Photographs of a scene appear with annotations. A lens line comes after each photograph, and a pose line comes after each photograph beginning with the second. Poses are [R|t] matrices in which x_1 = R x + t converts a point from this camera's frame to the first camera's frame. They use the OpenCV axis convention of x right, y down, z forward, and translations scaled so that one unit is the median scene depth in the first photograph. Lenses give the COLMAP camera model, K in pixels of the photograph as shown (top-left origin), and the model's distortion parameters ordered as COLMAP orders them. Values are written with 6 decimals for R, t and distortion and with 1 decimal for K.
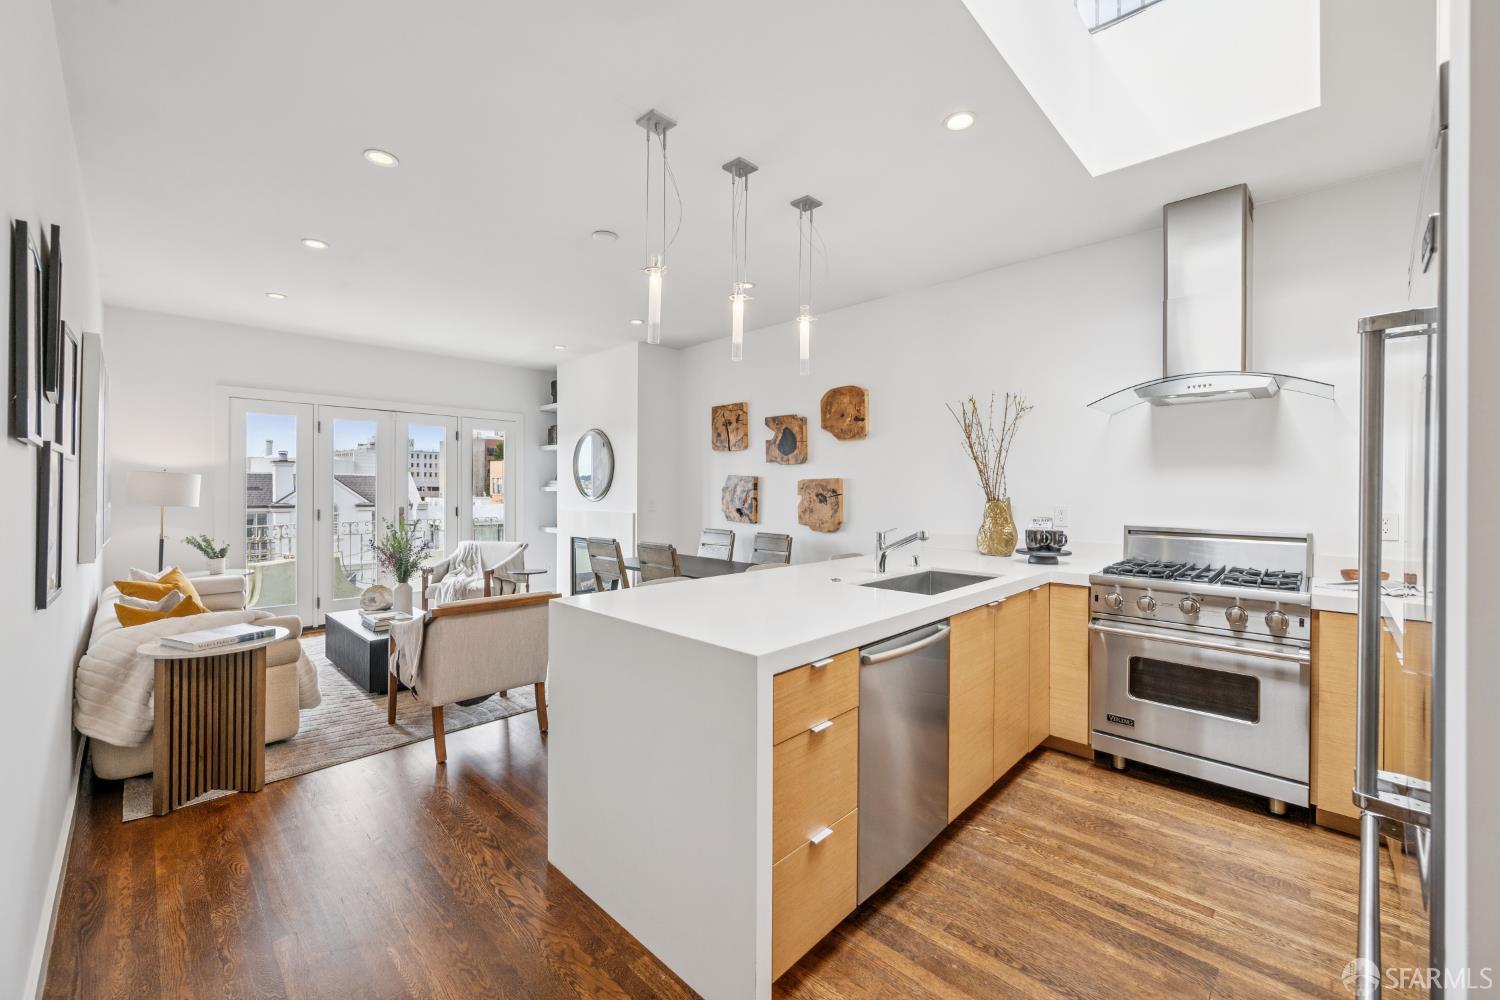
lens RADIAL K [[588.8, 0, 750.8], [0, 588.8, 494.1], [0, 0, 1]] dist [-0.005709, 0.001525]
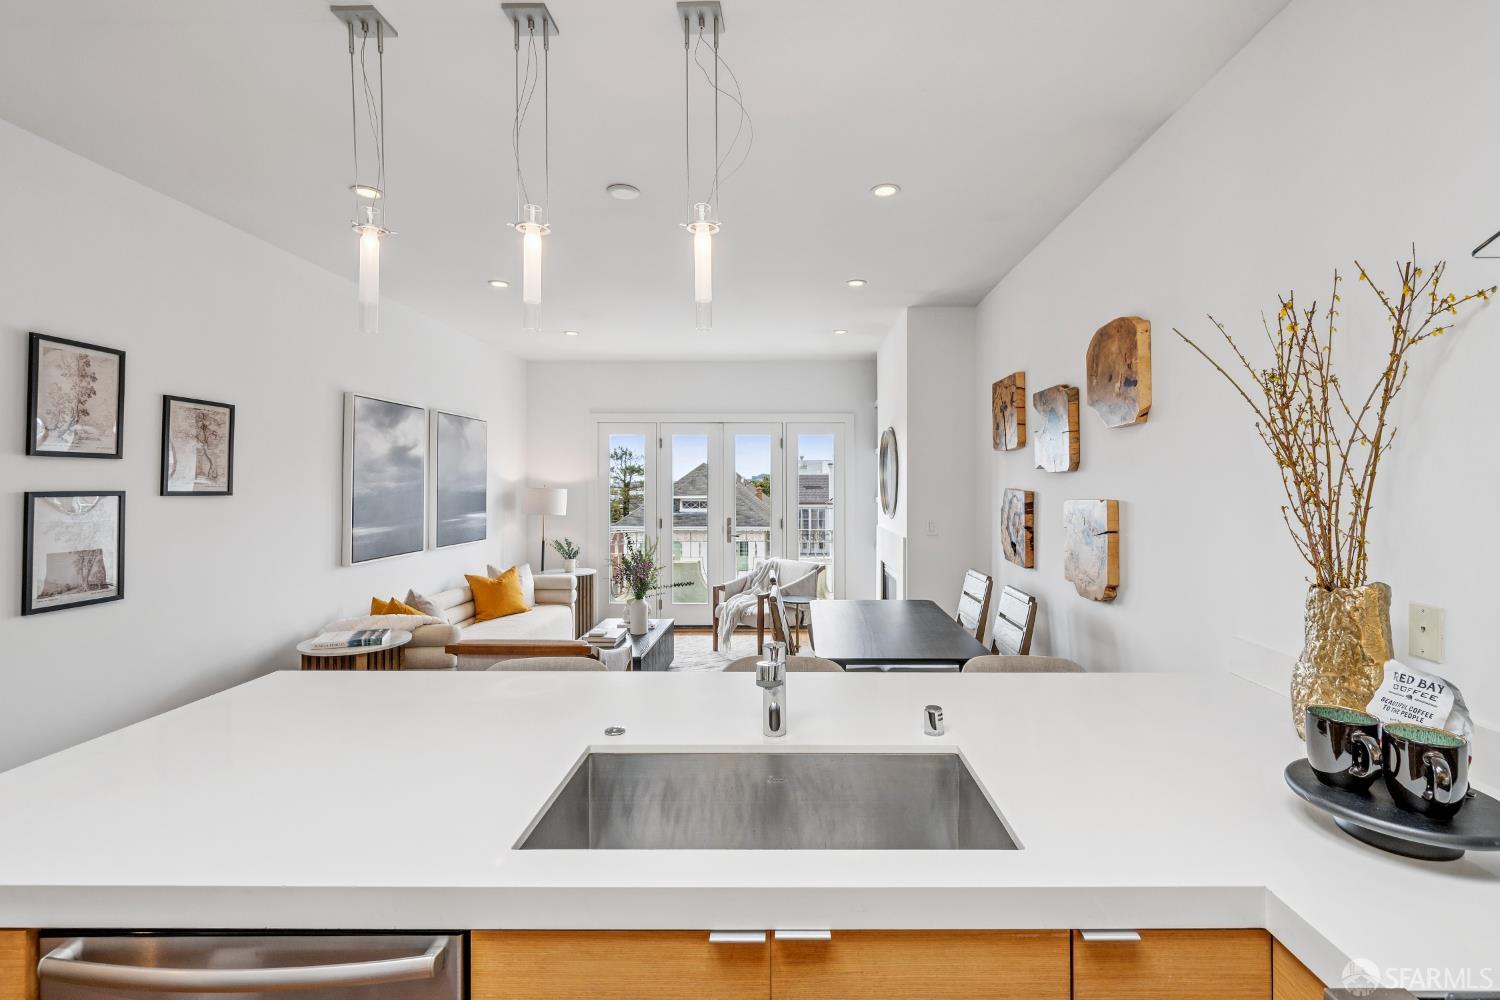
lens RADIAL K [[655.0, 0, 786.0], [0, 655.0, 471.8], [0, 0, 1]] dist [-0.001071, 0.000576]
pose [[0.687298, -0.016415, -0.726190, 0.363725], [-0.005271, 0.999606, -0.027584, -0.033604], [0.726357, 0.022787, 0.686940, 0.391591]]
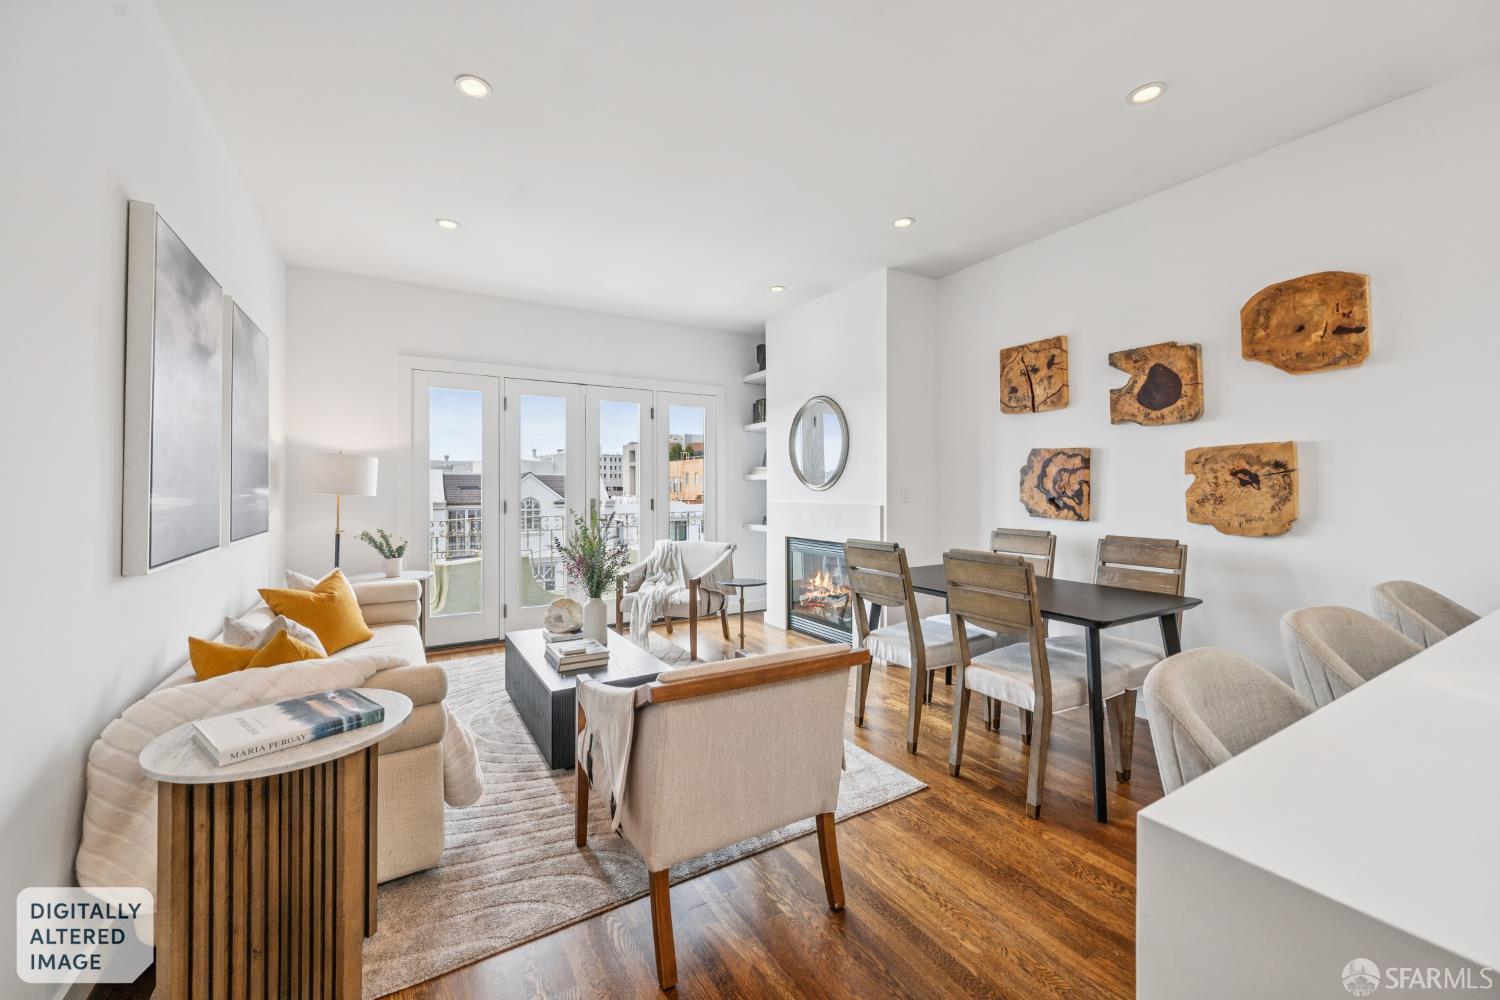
lens RADIAL K [[588.8, 0, 755.5], [0, 588.8, 484.3], [0, 0, 1]] dist [-0.005709, 0.001525]
pose [[0.965564, -0.008026, -0.260040, -0.194019], [0.004194, 0.999874, -0.015286, 0.020061], [0.260130, 0.013668, 0.965477, 0.320259]]
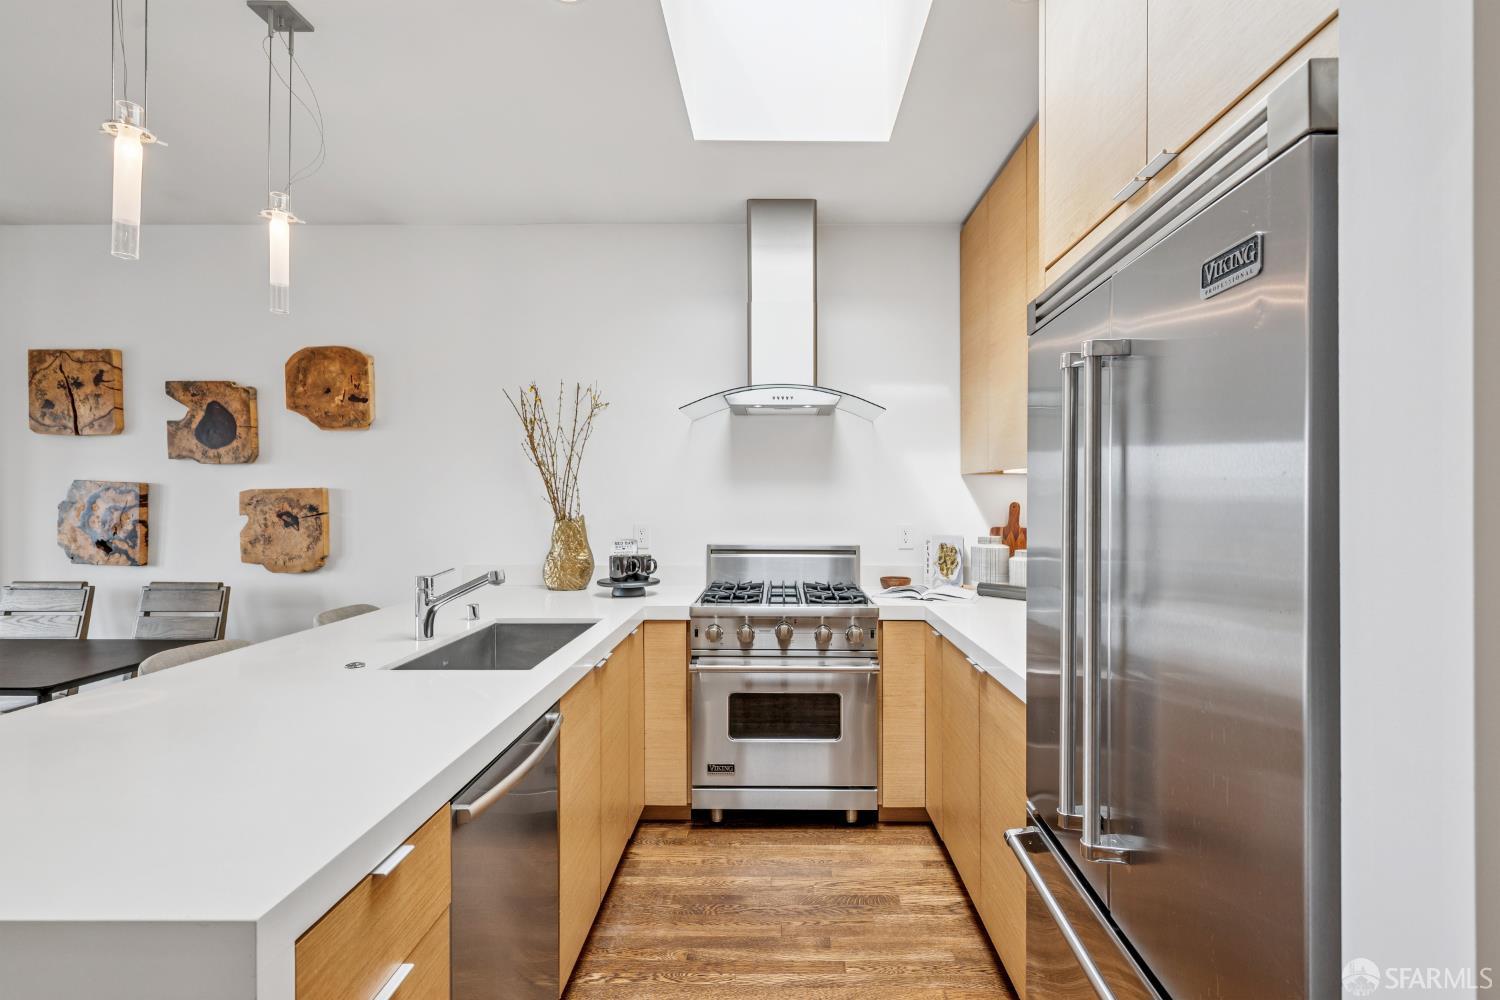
lens RADIAL K [[703.7, 0, 778.2], [0, 703.7, 501.8], [0, 0, 1]] dist [0.007018, -0.003321]
pose [[0.724847, -0.008594, 0.688856, -0.019353], [0.008326, 0.999958, 0.003715, -0.010397], [-0.688860, 0.003043, 0.724888, 0.097325]]
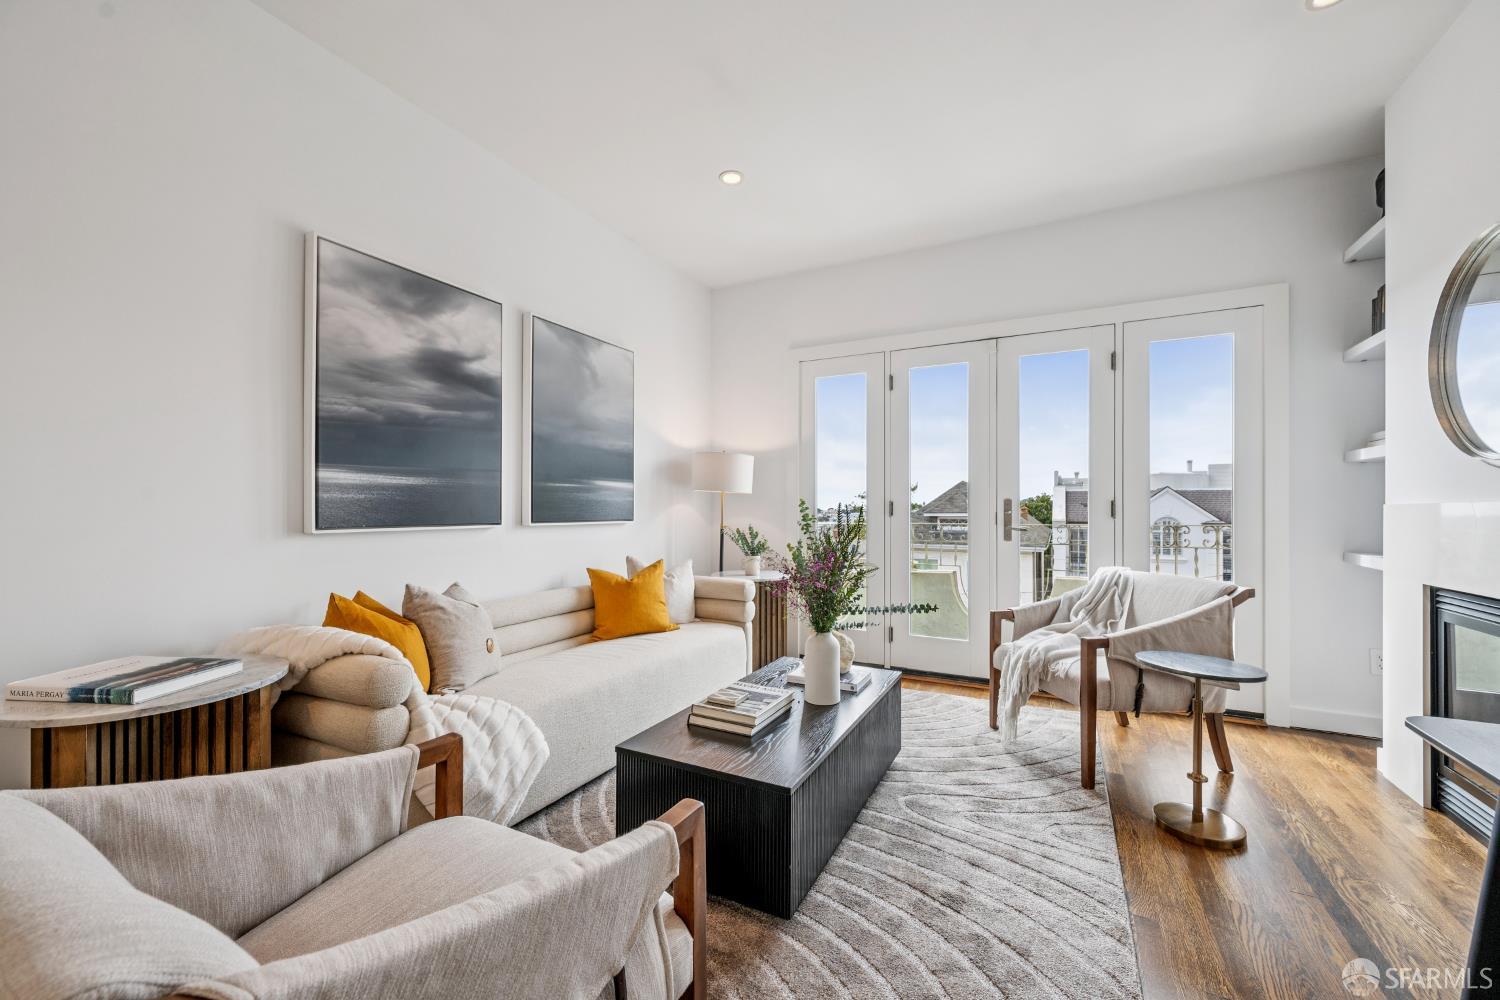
lens RADIAL K [[588.8, 0, 750.7], [0, 588.8, 506.0], [0, 0, 1]] dist [-0.005709, 0.001525]
pose [[0.277200, -0.007975, -0.960779, -0.131931], [-0.009005, 0.999900, -0.010898, 0.049046], [0.960770, 0.011673, 0.277100, 0.759397]]
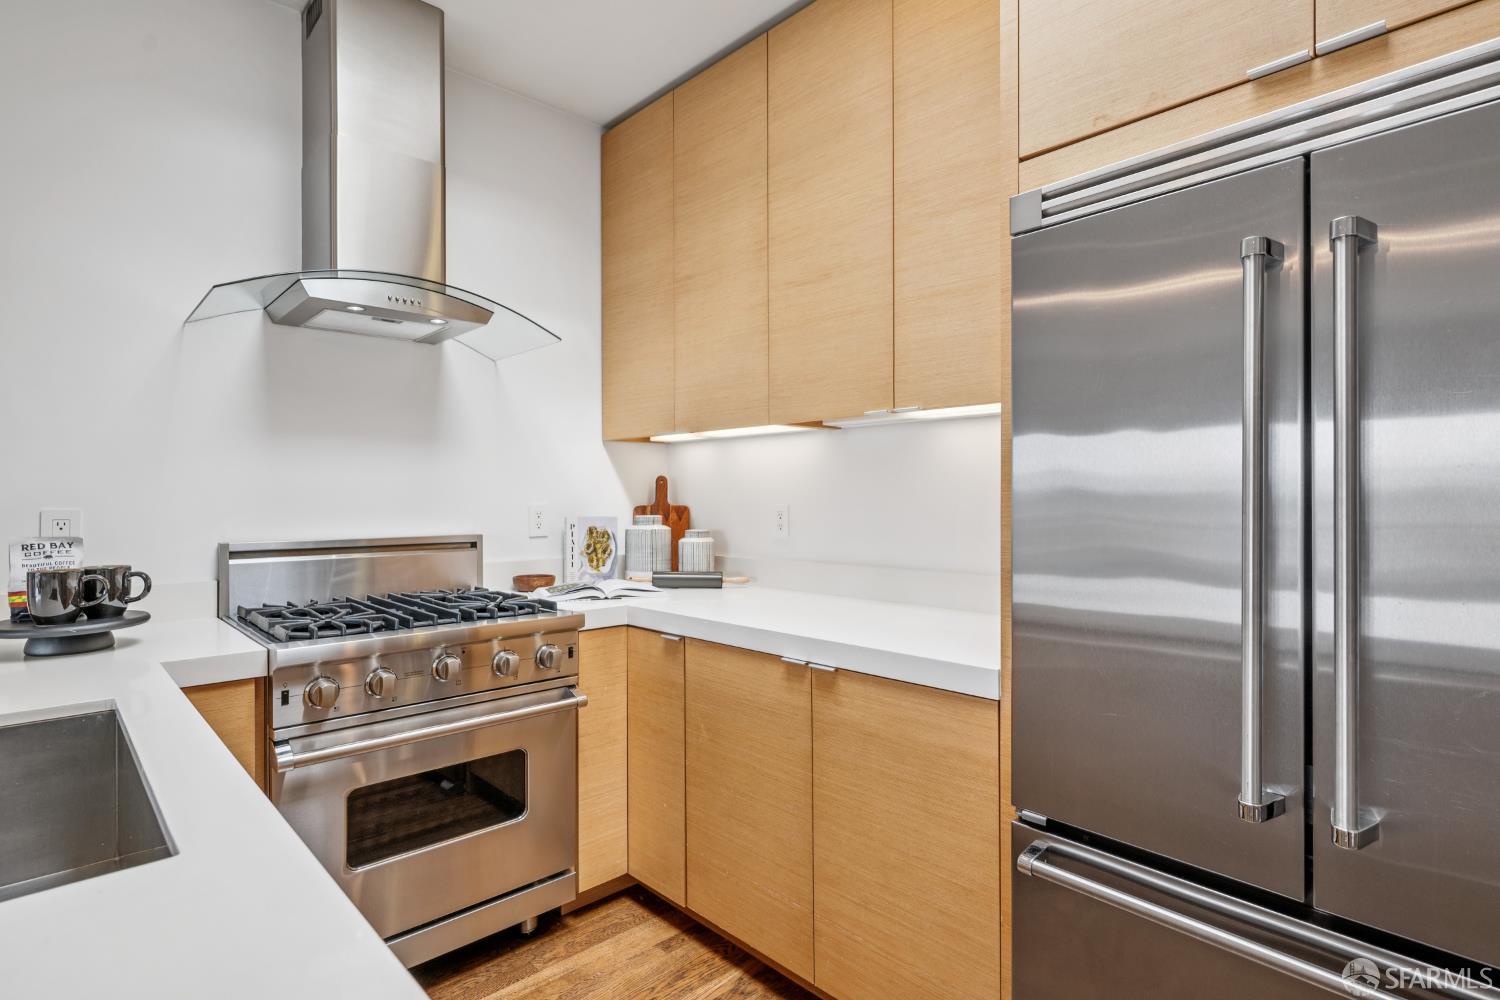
lens RADIAL K [[761.8, 0, 727.6], [0, 761.8, 499.0], [0, 0, 1]] dist [-0.003024, -0.001208]
pose [[0.051043, -0.006855, 0.998673, -0.000209], [0.014395, 0.999878, 0.006128, 0.011172], [-0.998593, 0.014063, 0.051135, 0.355015]]
